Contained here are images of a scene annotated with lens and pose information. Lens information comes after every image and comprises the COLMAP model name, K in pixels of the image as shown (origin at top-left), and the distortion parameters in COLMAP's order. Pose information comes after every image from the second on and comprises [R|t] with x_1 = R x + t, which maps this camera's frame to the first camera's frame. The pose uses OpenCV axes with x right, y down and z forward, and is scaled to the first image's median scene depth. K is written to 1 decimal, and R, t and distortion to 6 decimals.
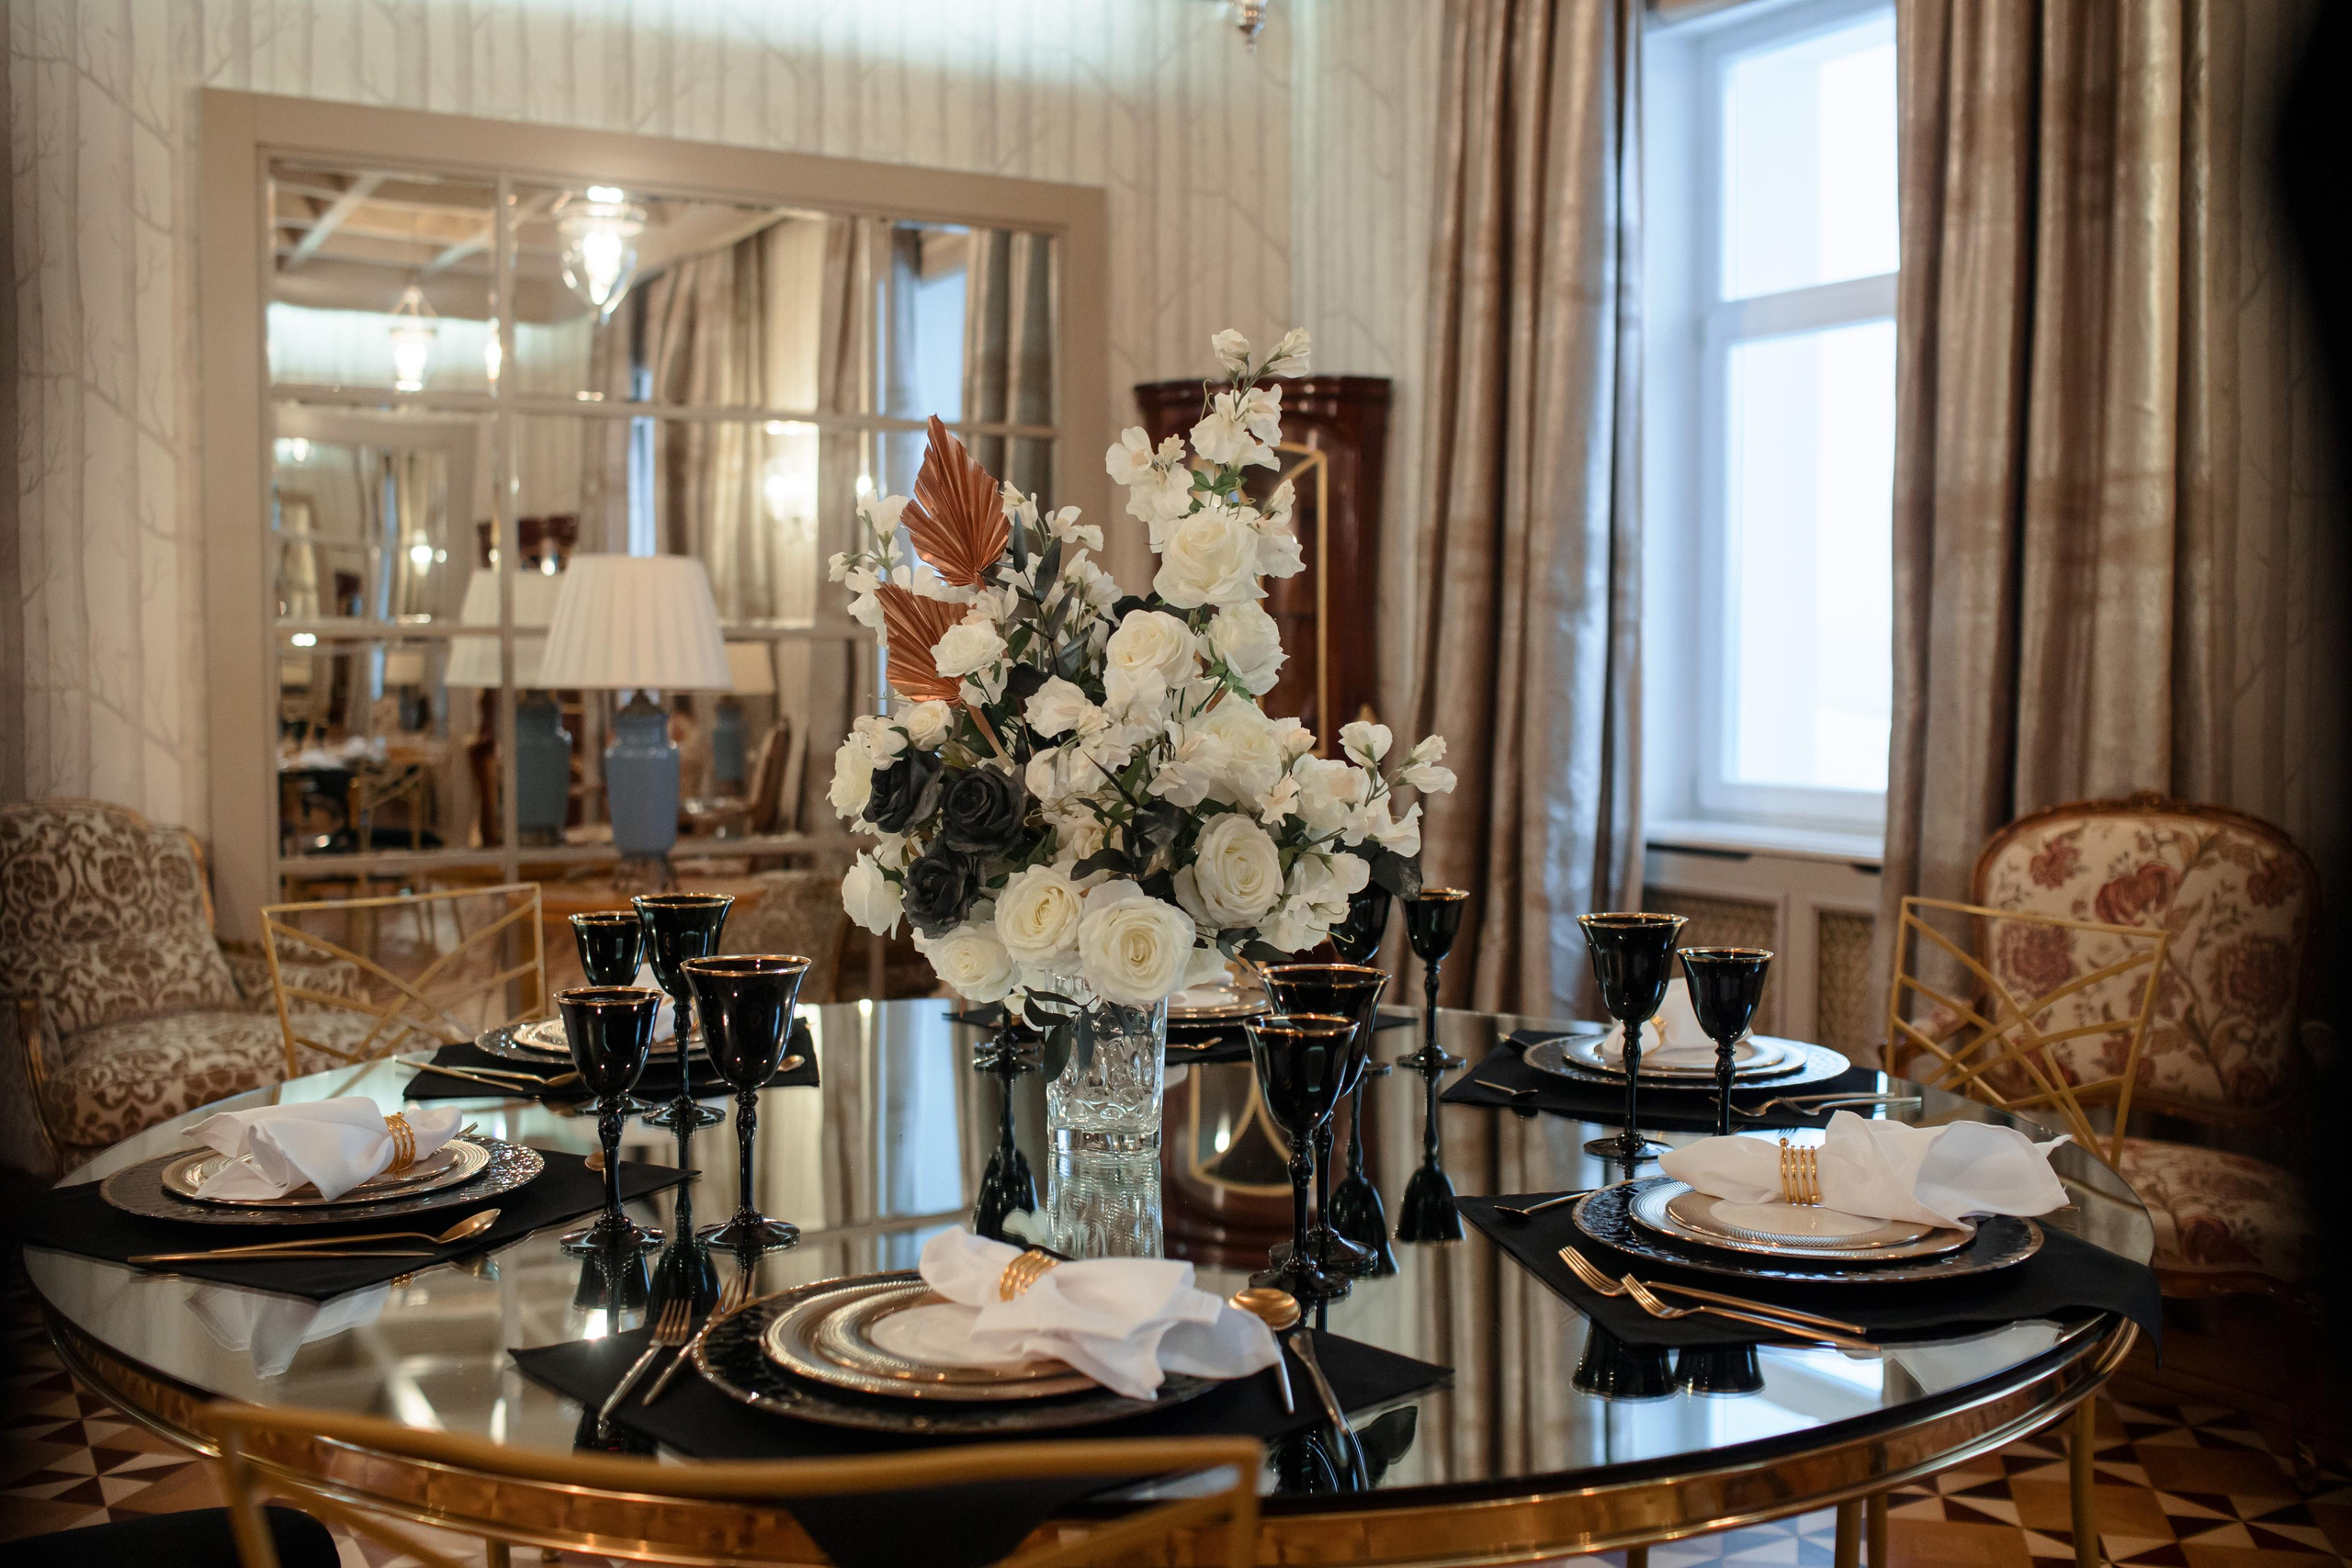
lens RADIAL K [[2275.3, 0, 1176.0], [0, 2275.3, 784.0], [0, 0, 1]] dist [-0.097690, 0.134051]
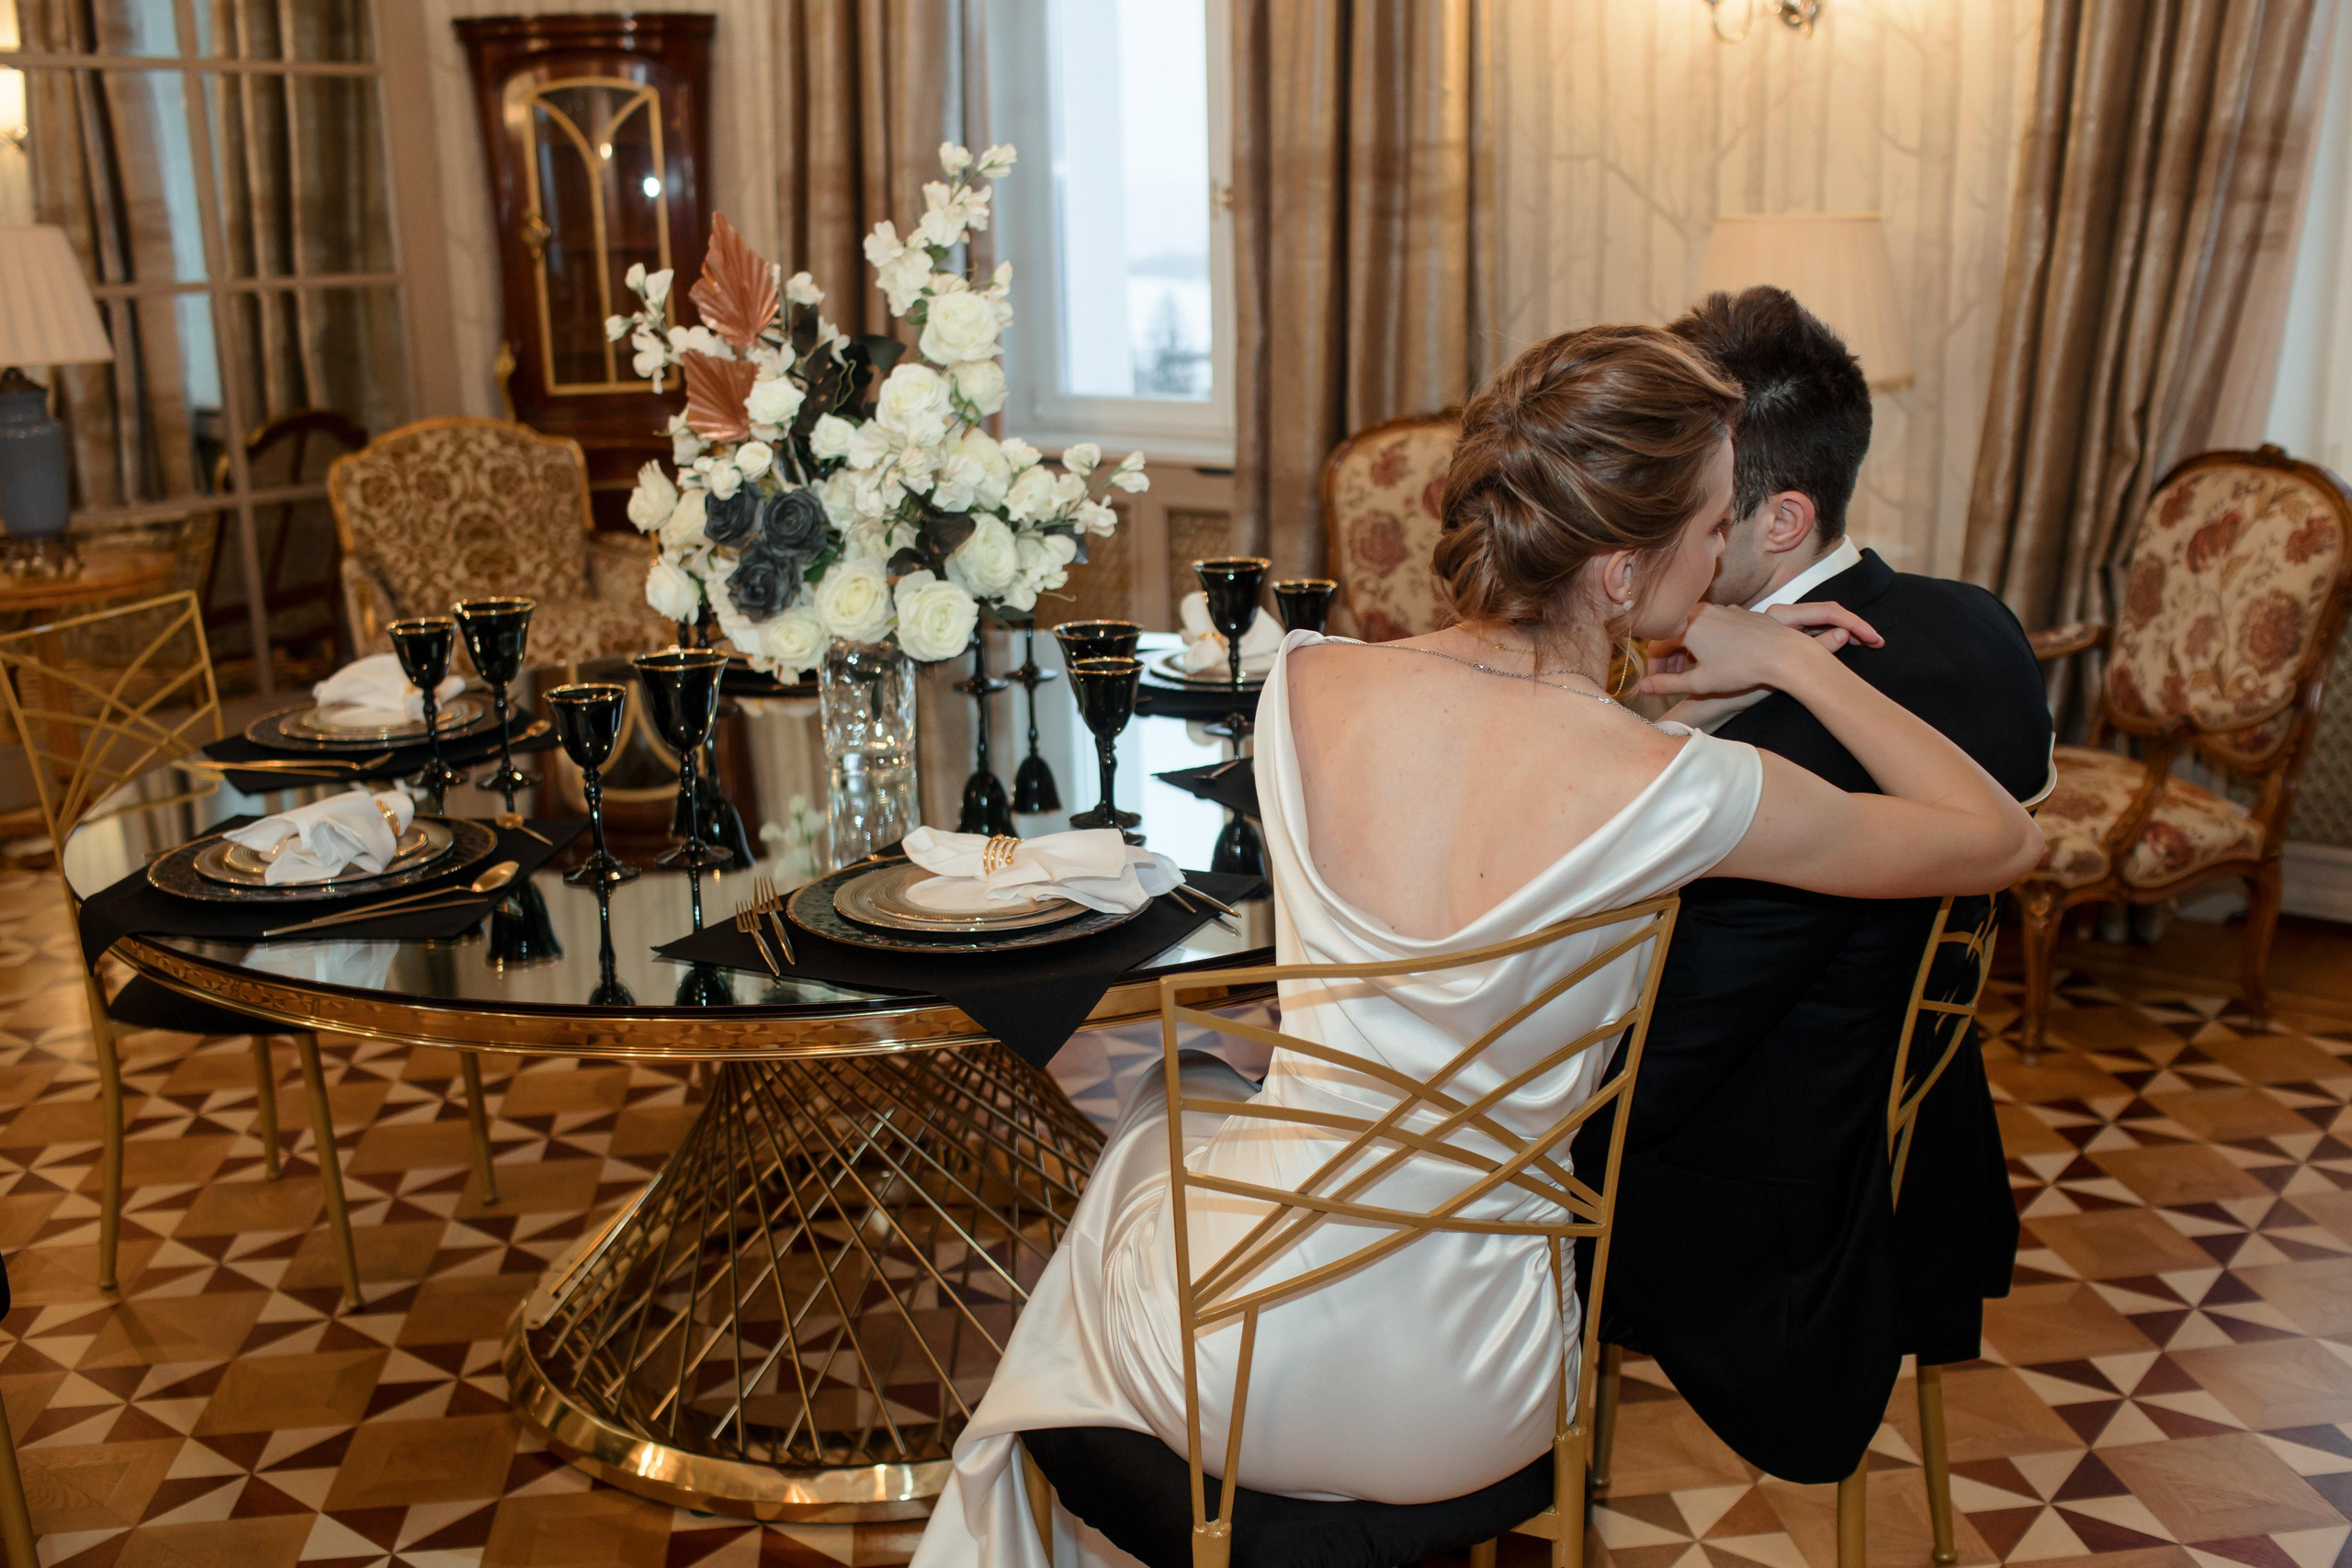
lens RADIAL K [[2332.0, 0, 1222.0], [0, 2332.0, 835.1], [0, 0, 1]] dist [-0.092639, 0.104005]
pose [[0.926998, -0.117660, 0.356133, -0.334338], [0.042430, 0.976323, 0.212116, -0.081797], [-0.372658, -0.181521, 0.910042, -0.328481]]
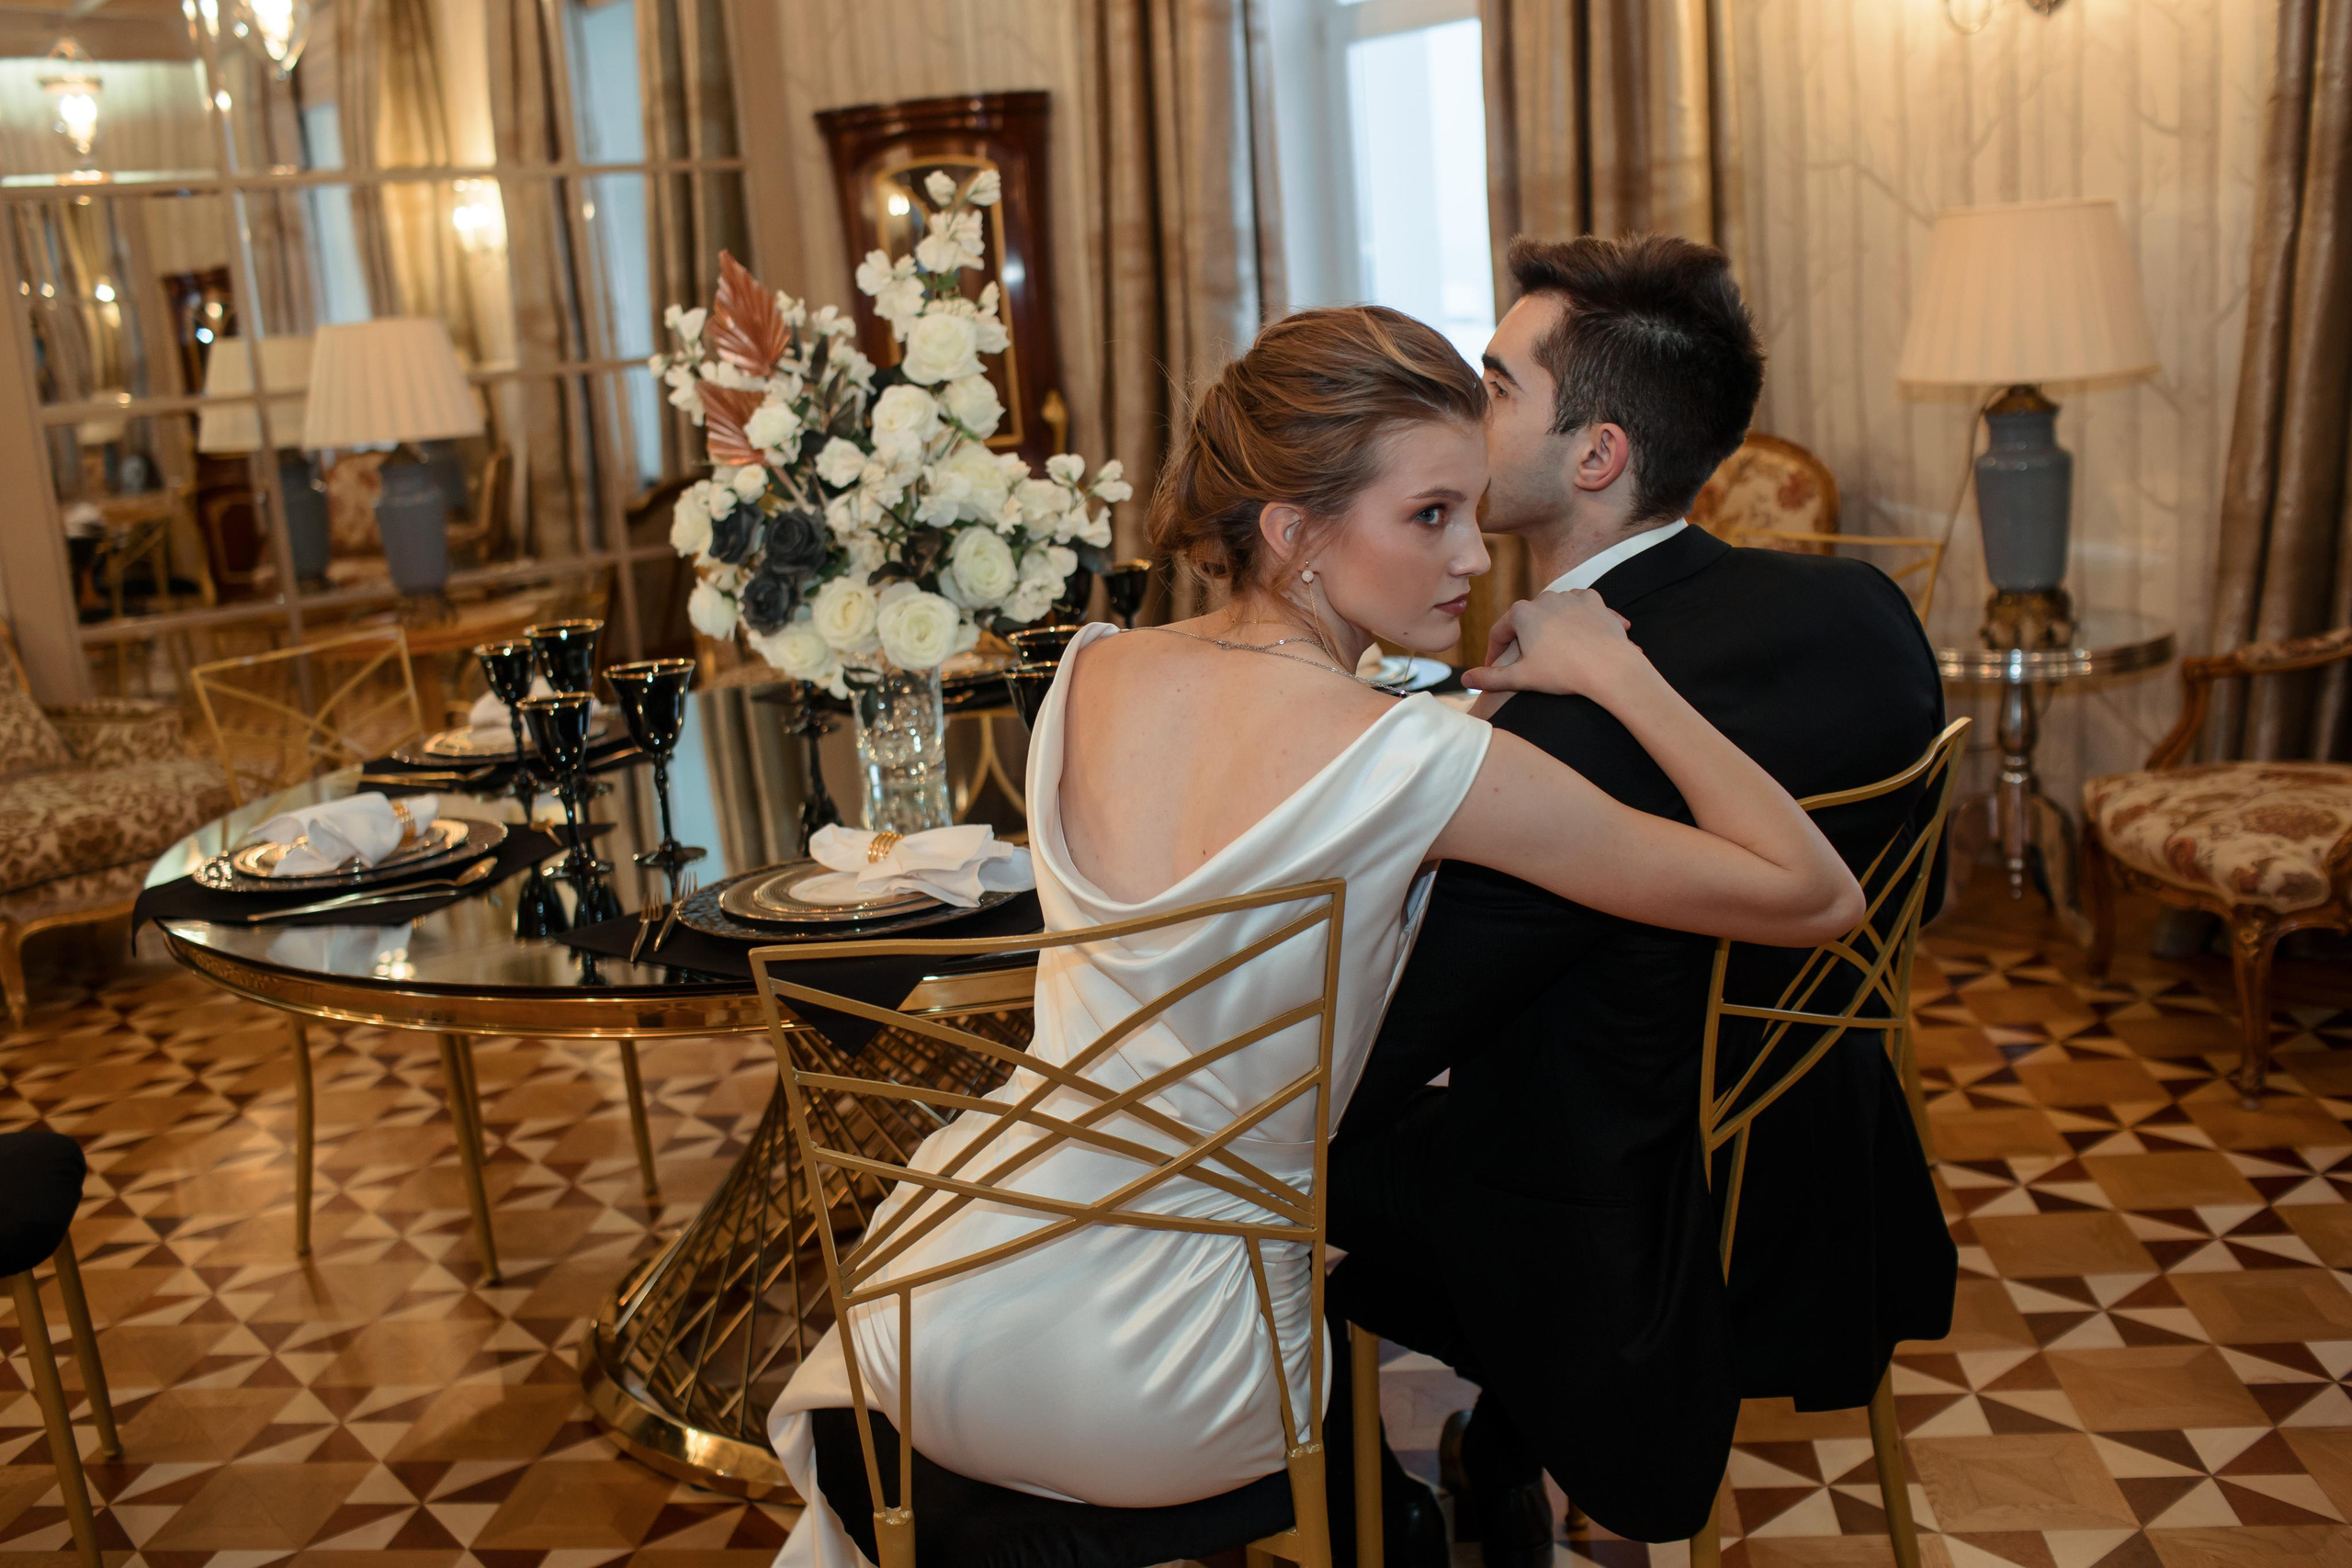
lens RADIAL K [[2275.3, 0, 1176.0], [0, 2275.3, 784.0], [0, 0, 1]] dist [-0.097690, 0.134051]
pose [[0.986987, -0.106166, 0.120768, -0.036244], [0.087146, 0.984357, 0.153123, -0.032344], [-0.135135, -0.140606, 0.980800, -0.381093]]
